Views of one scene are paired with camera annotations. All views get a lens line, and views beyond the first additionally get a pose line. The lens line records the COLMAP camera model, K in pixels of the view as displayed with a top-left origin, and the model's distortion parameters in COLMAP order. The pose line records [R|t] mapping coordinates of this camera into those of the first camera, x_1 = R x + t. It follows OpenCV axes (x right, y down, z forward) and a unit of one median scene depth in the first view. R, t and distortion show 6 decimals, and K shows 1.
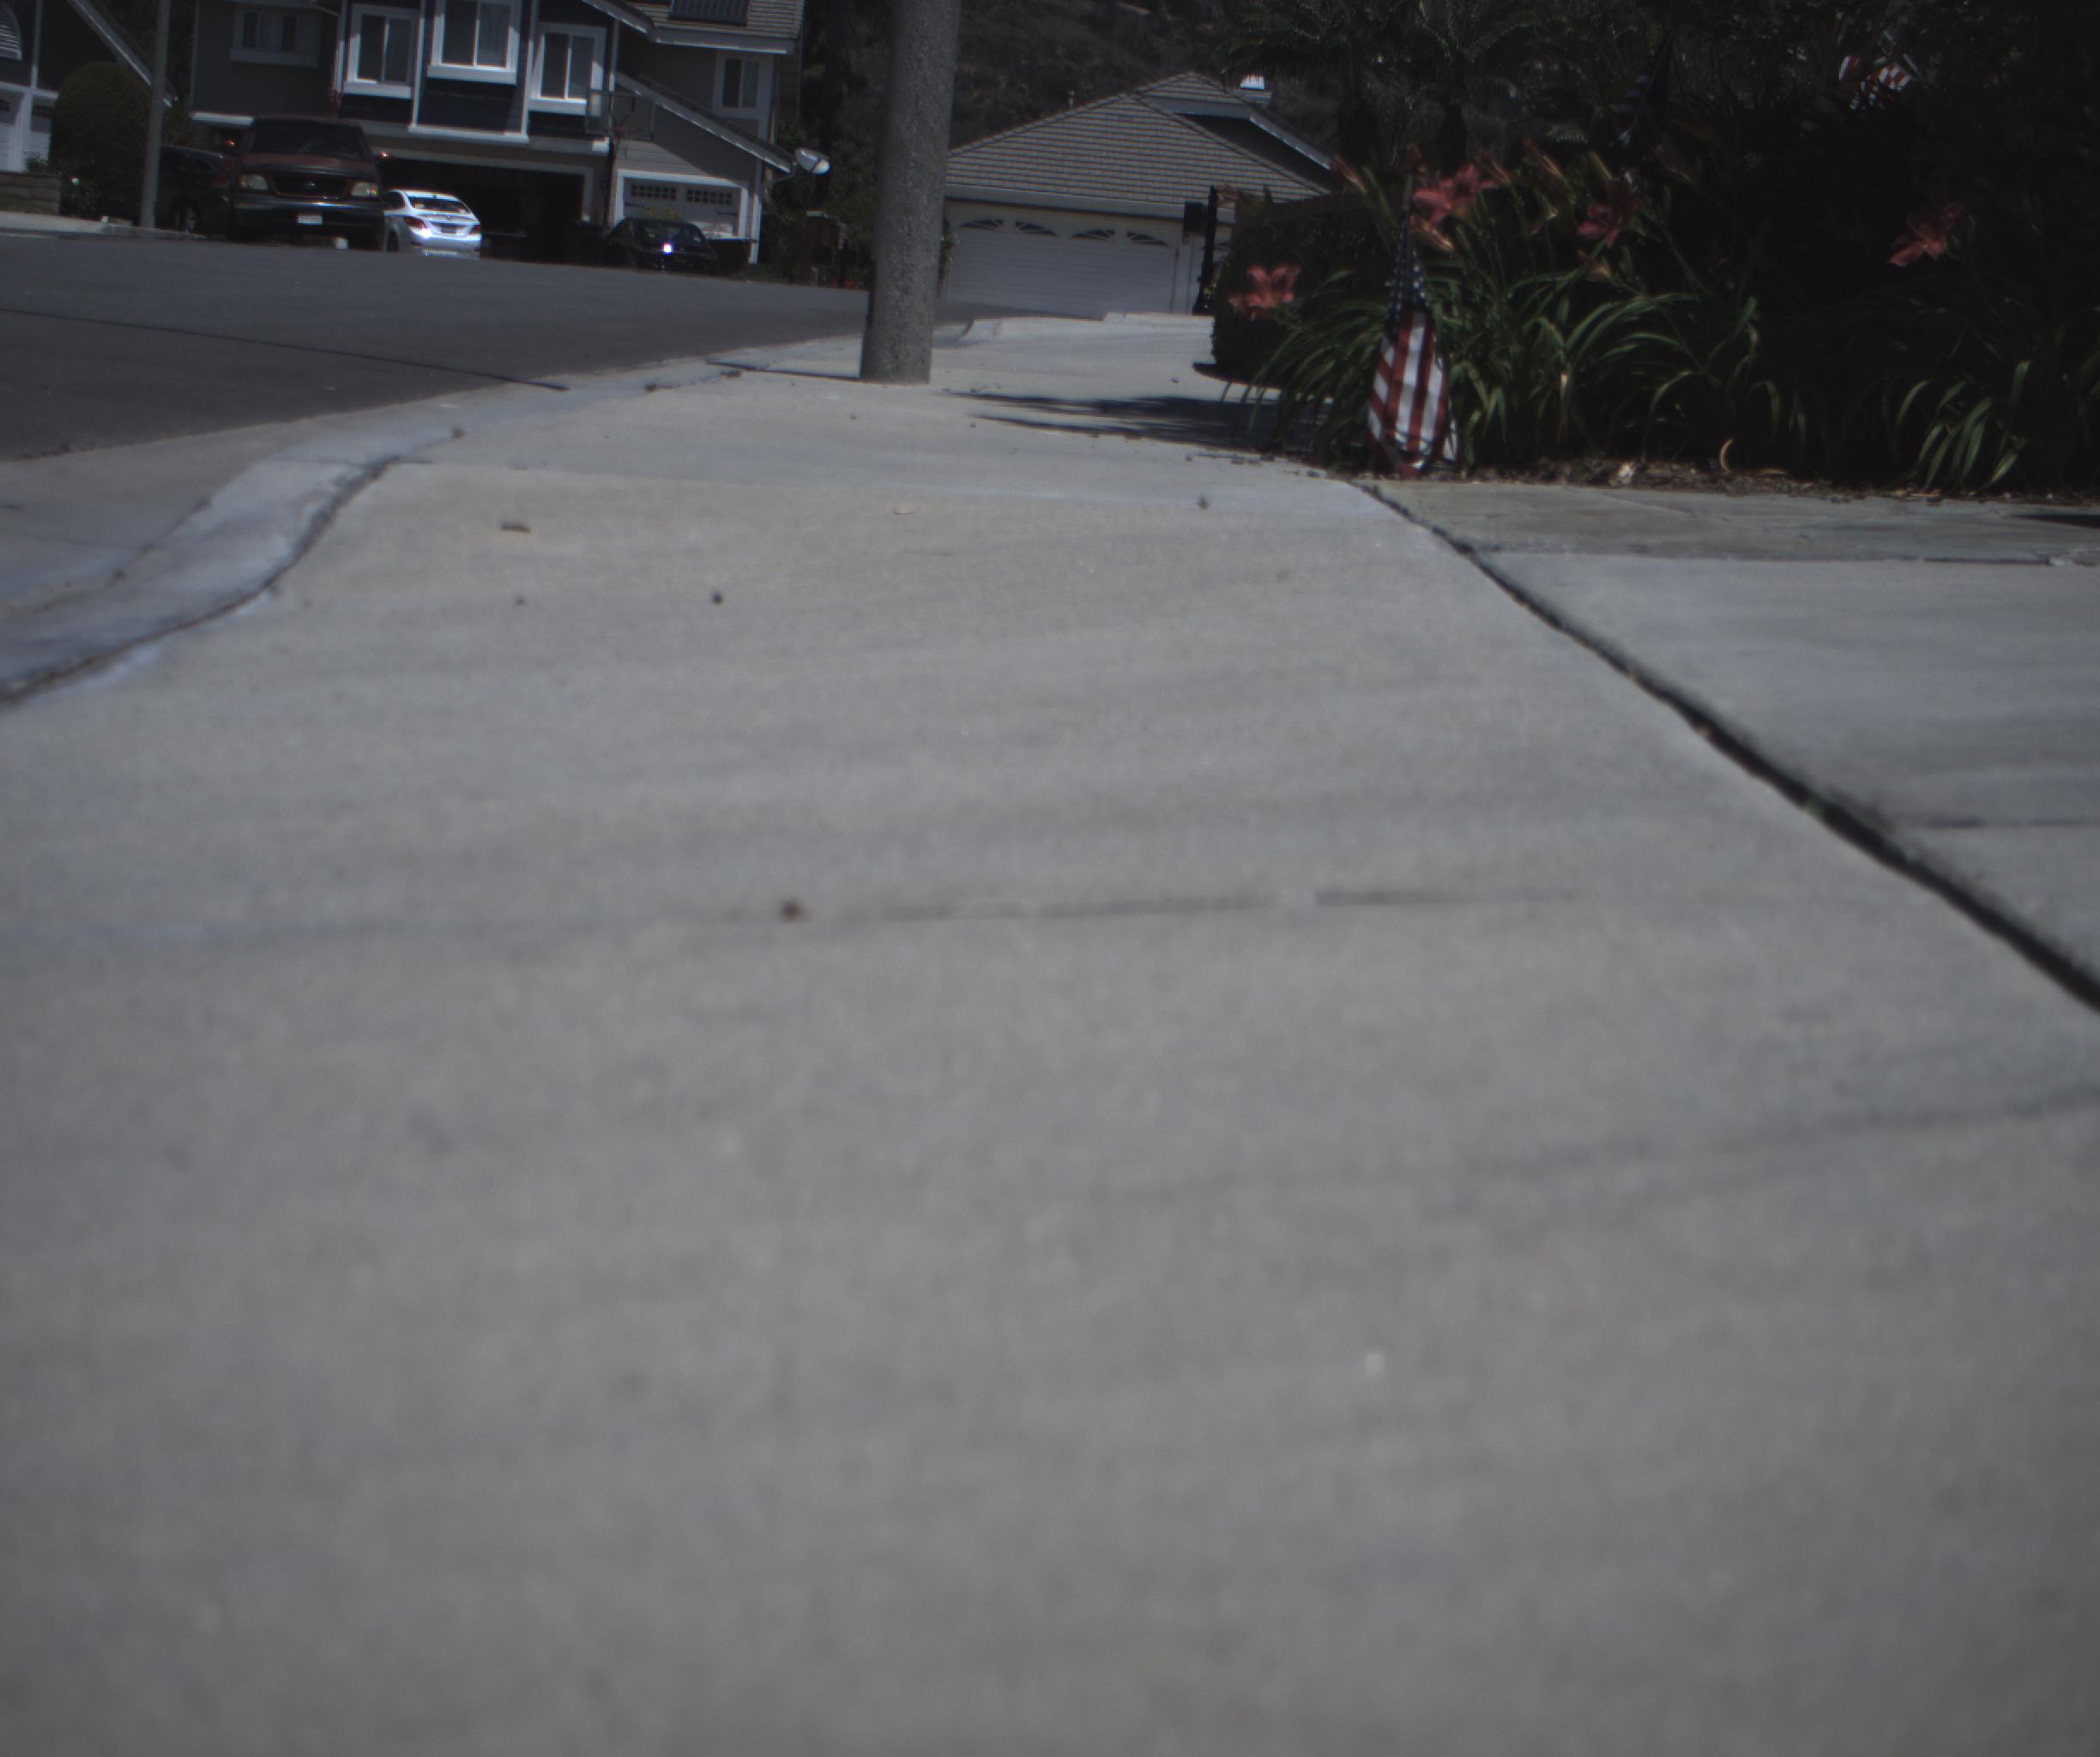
lens RADIAL K [[4011.3, 0, 1050.0], [0, 4011.3, 878.5], [0, 0, 1]] dist [-0.184494, 0.951641]
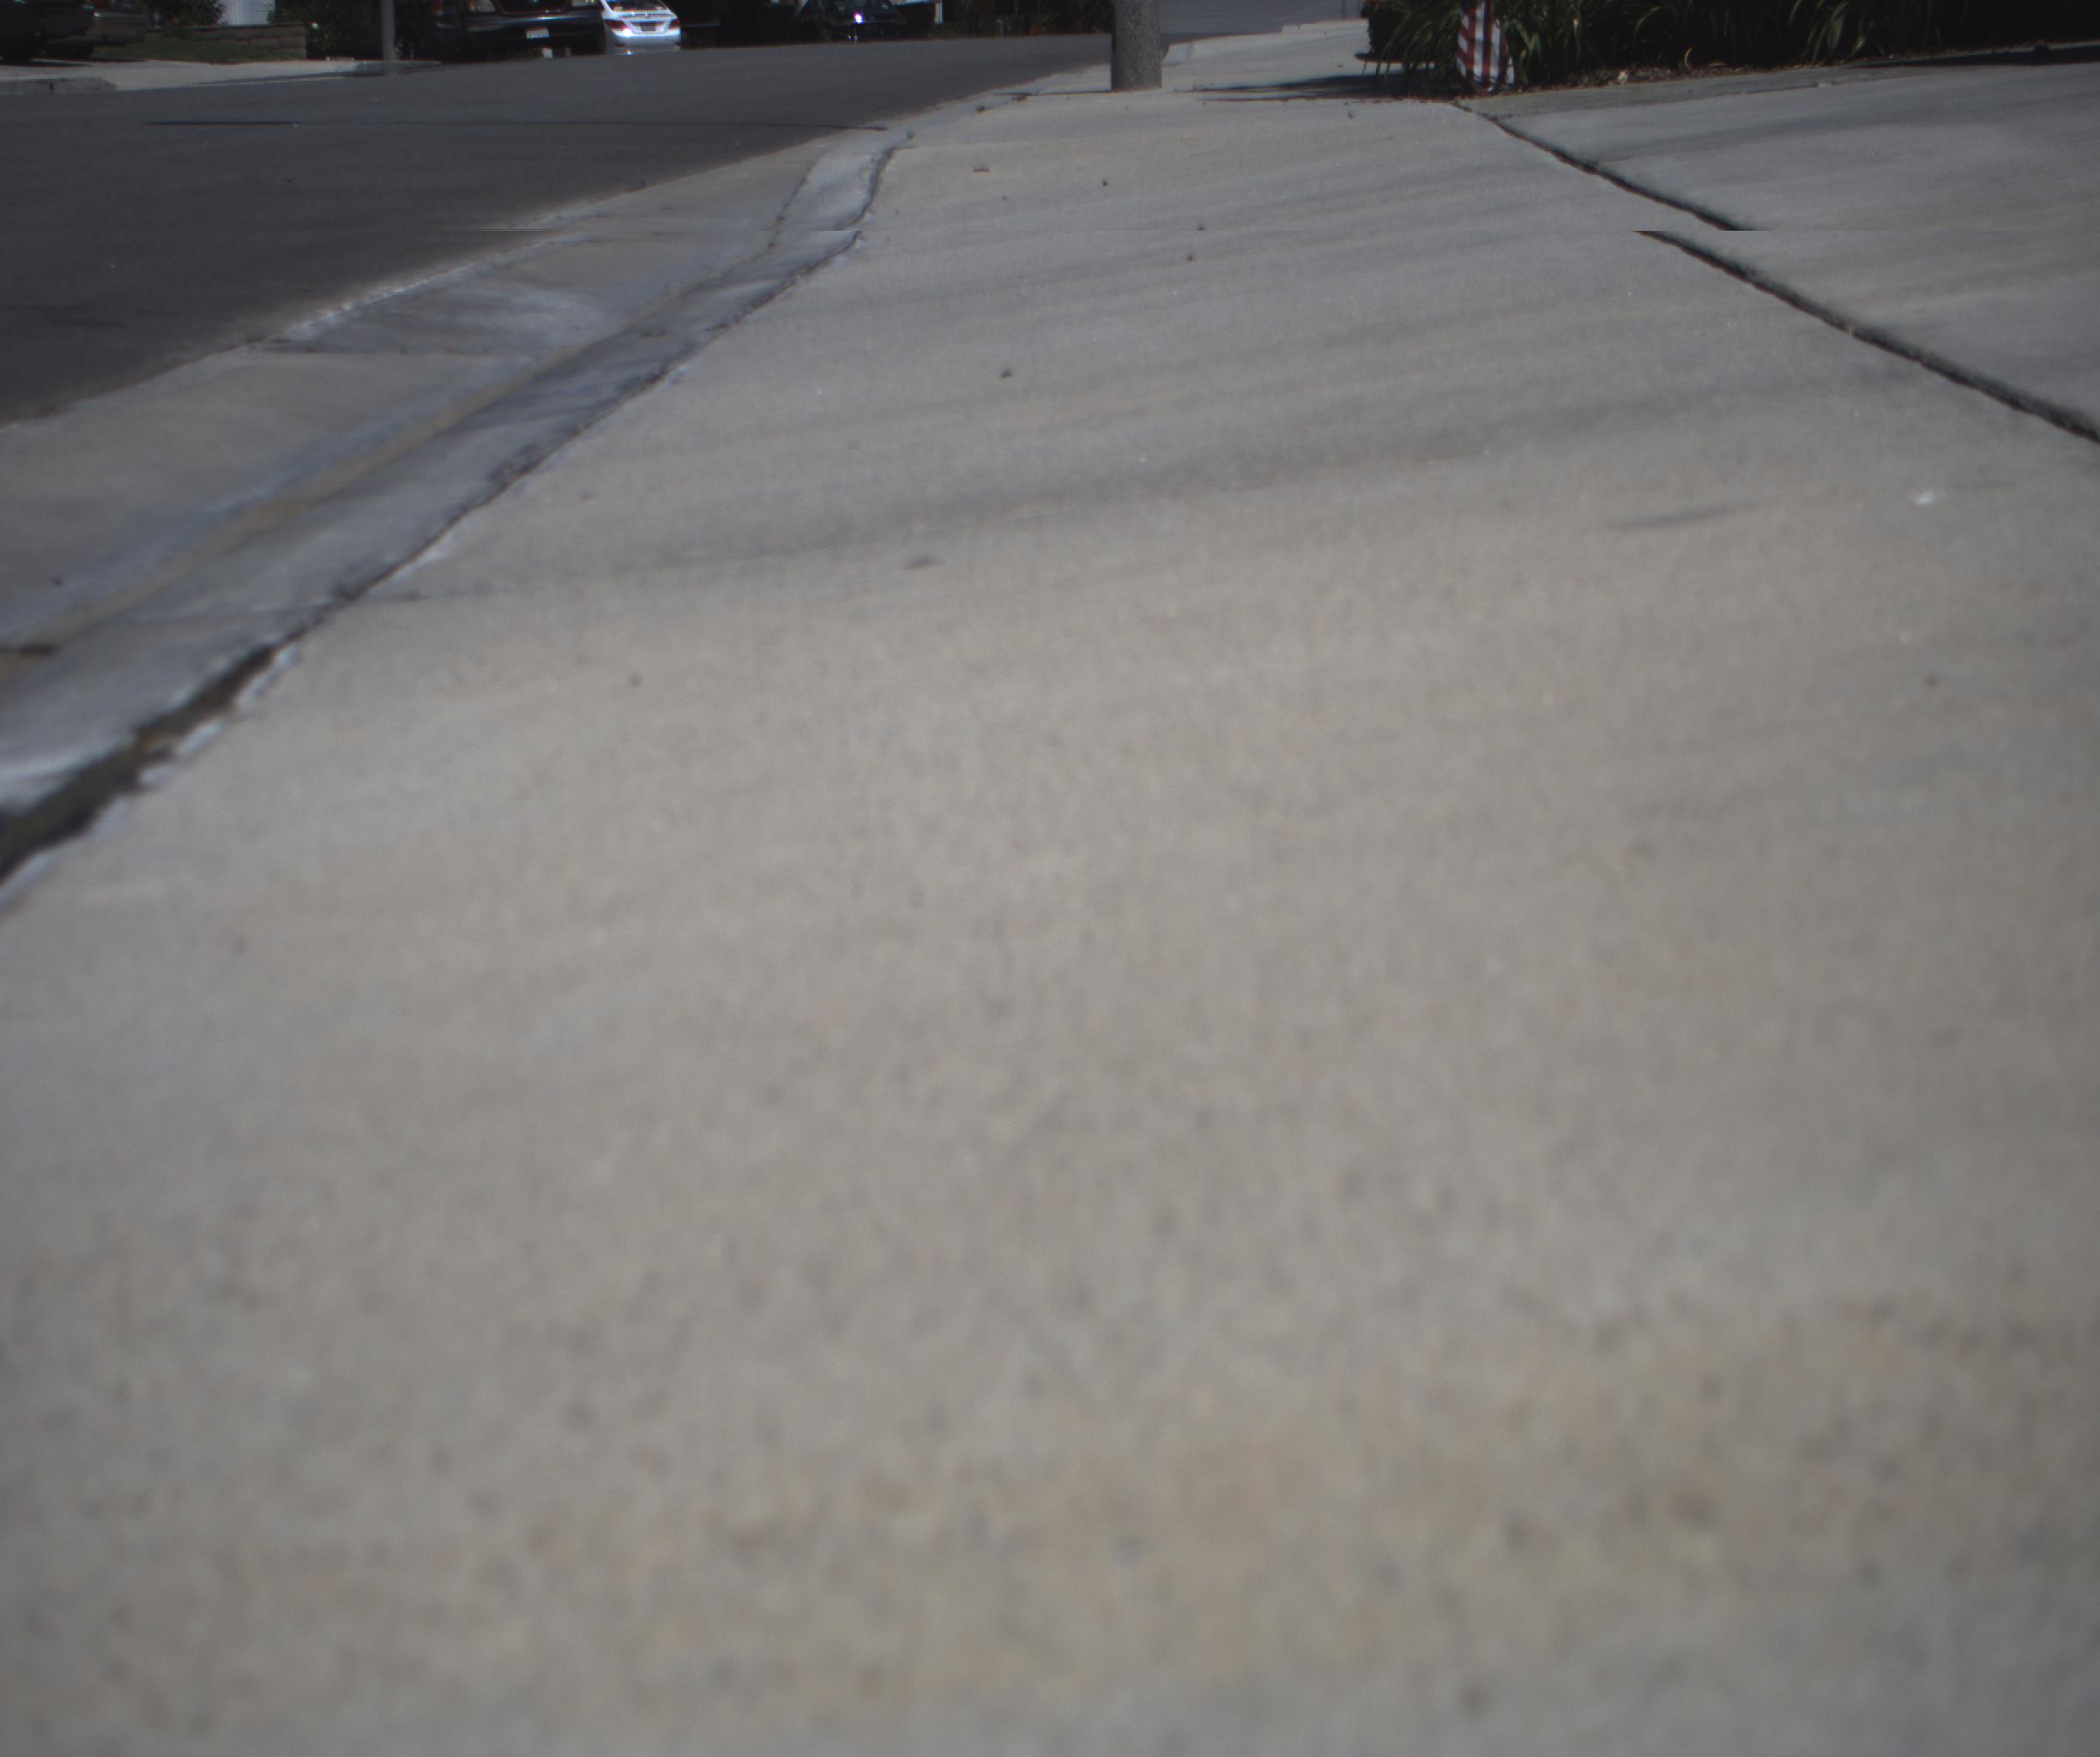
lens RADIAL K [[4011.3, 0, 1050.0], [0, 4011.3, 878.5], [0, 0, 1]] dist [-0.184494, 0.951641]
pose [[0.991174, -0.114019, -0.067635, -0.000823], [0.118169, 0.991125, 0.060894, 0.007532], [0.060092, -0.068349, 0.995850, -0.050536]]
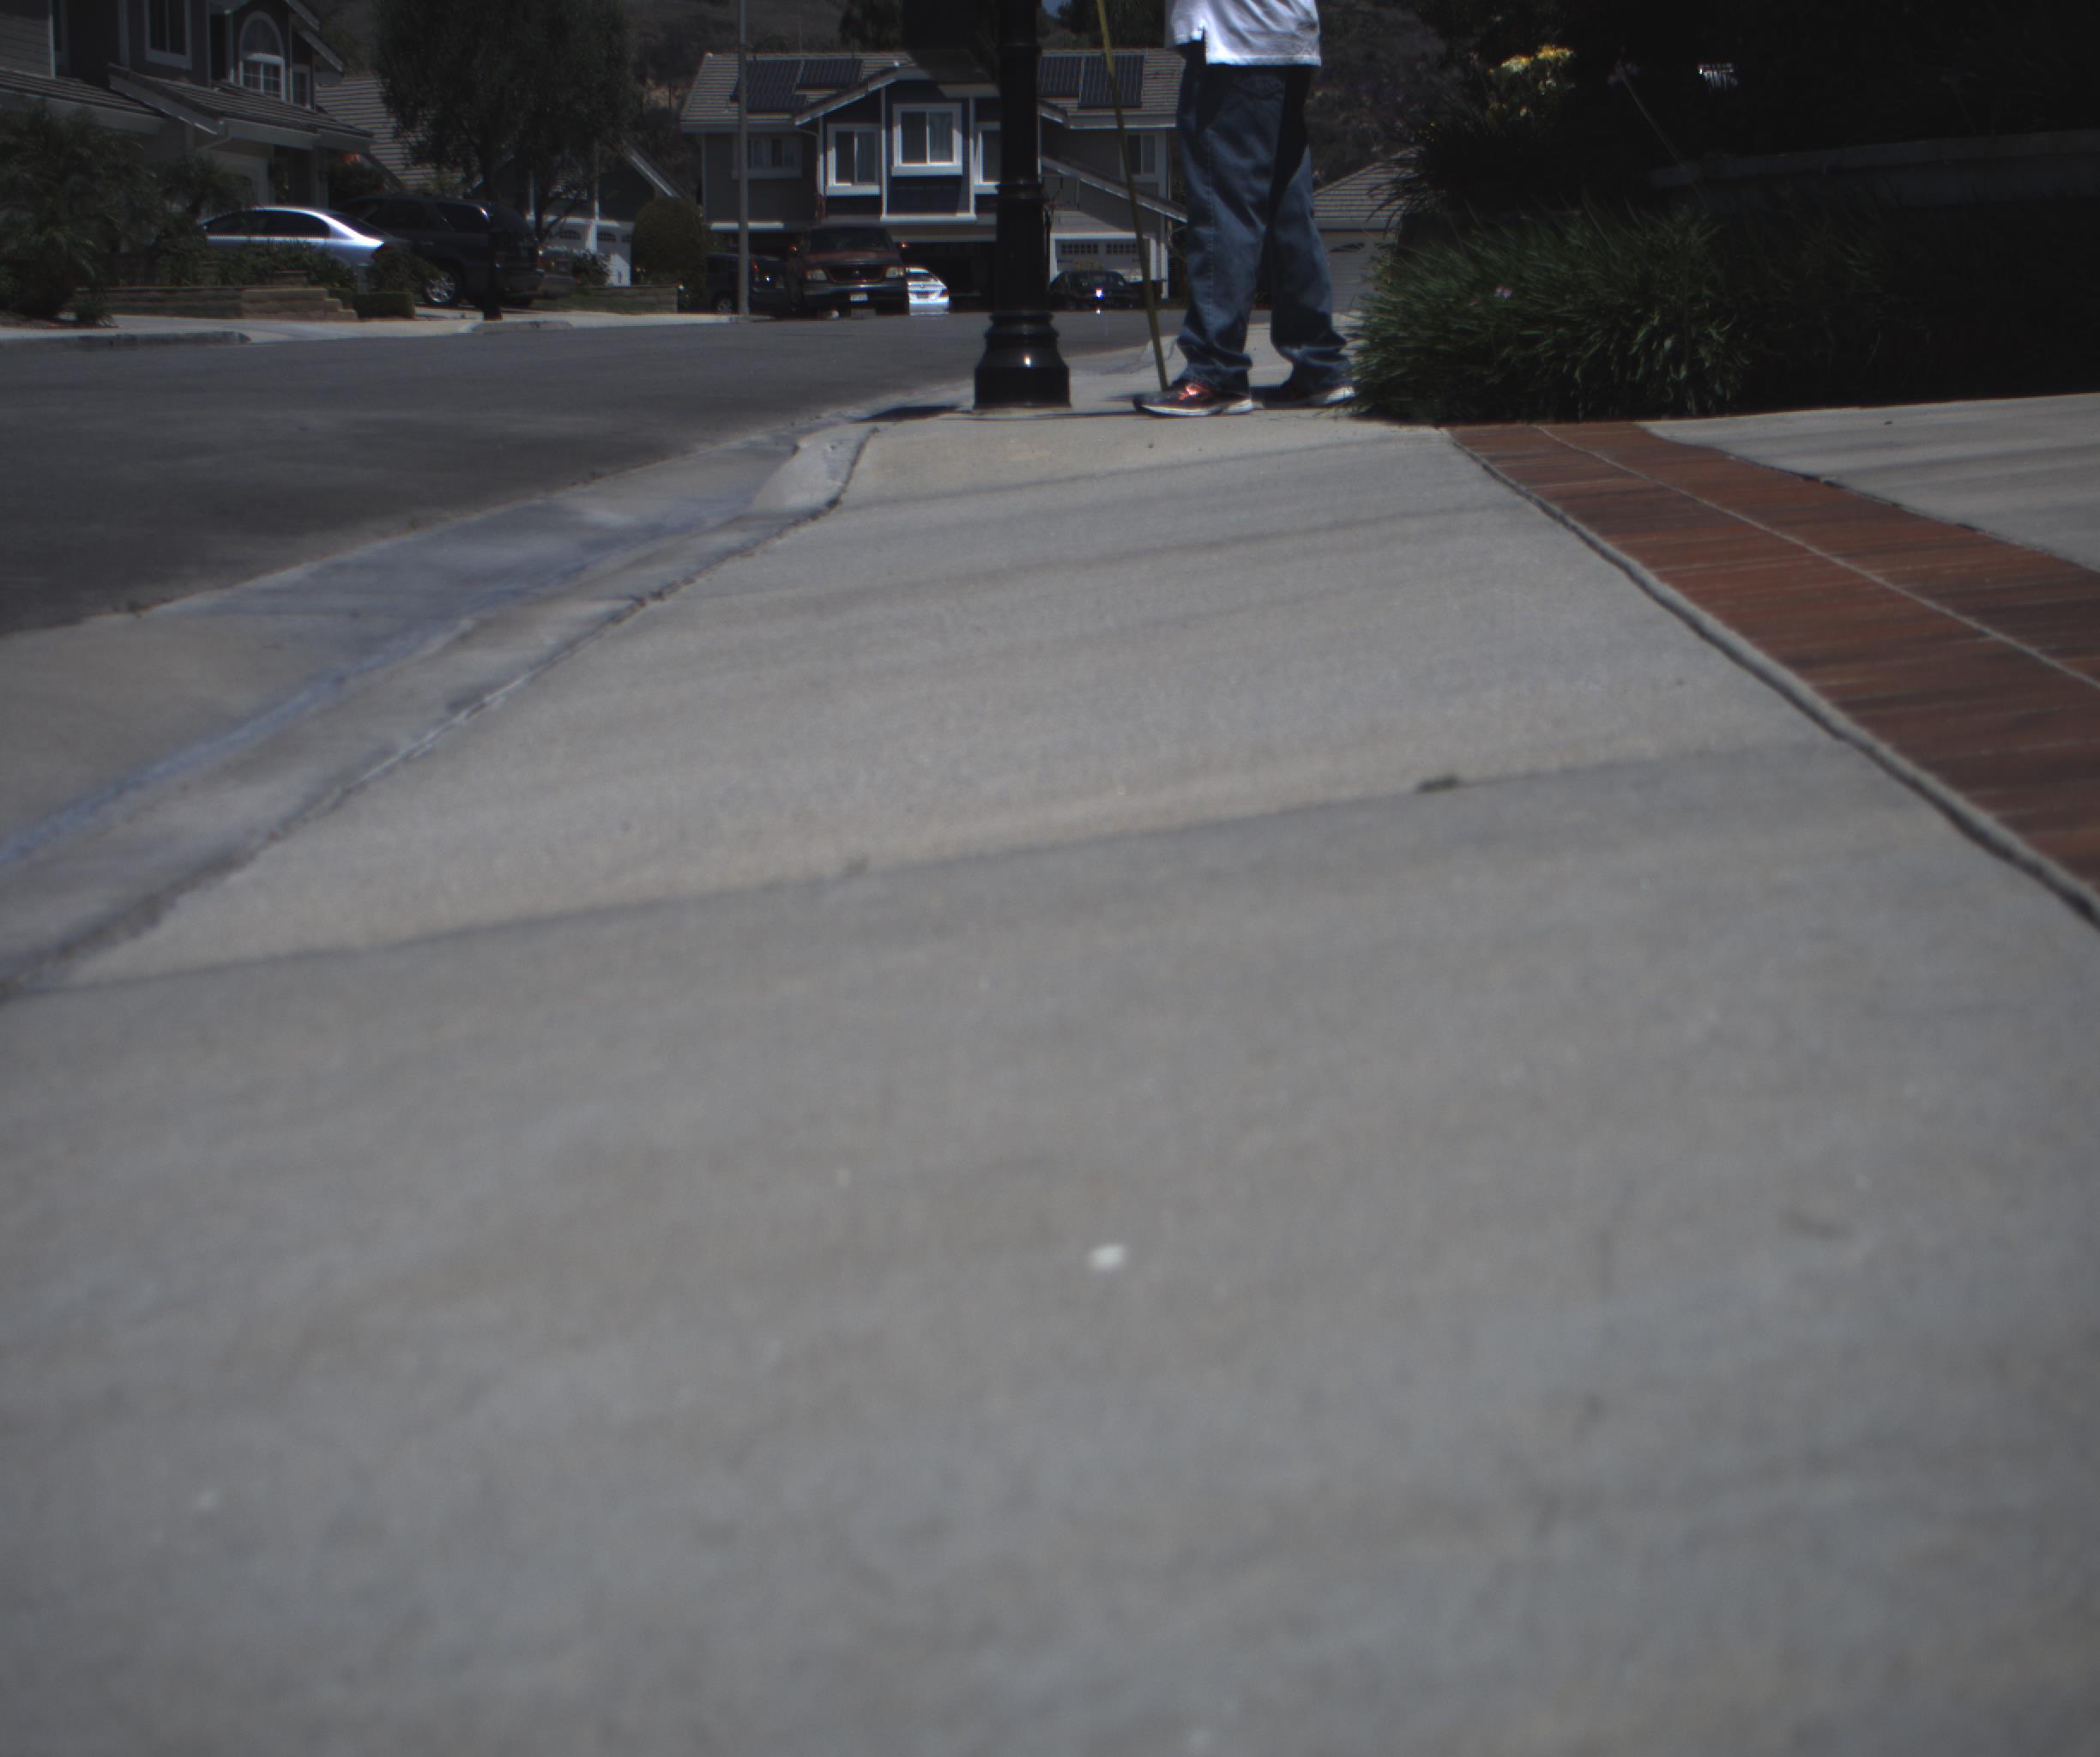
lens RADIAL K [[4011.3, 0, 1050.0], [0, 4011.3, 878.5], [0, 0, 1]] dist [-0.184494, 0.951641]
pose [[0.990256, -0.087316, -0.108488, 0.009094], [0.086582, 0.996179, -0.011471, 0.036615], [0.109075, 0.001966, 0.994032, -0.237650]]
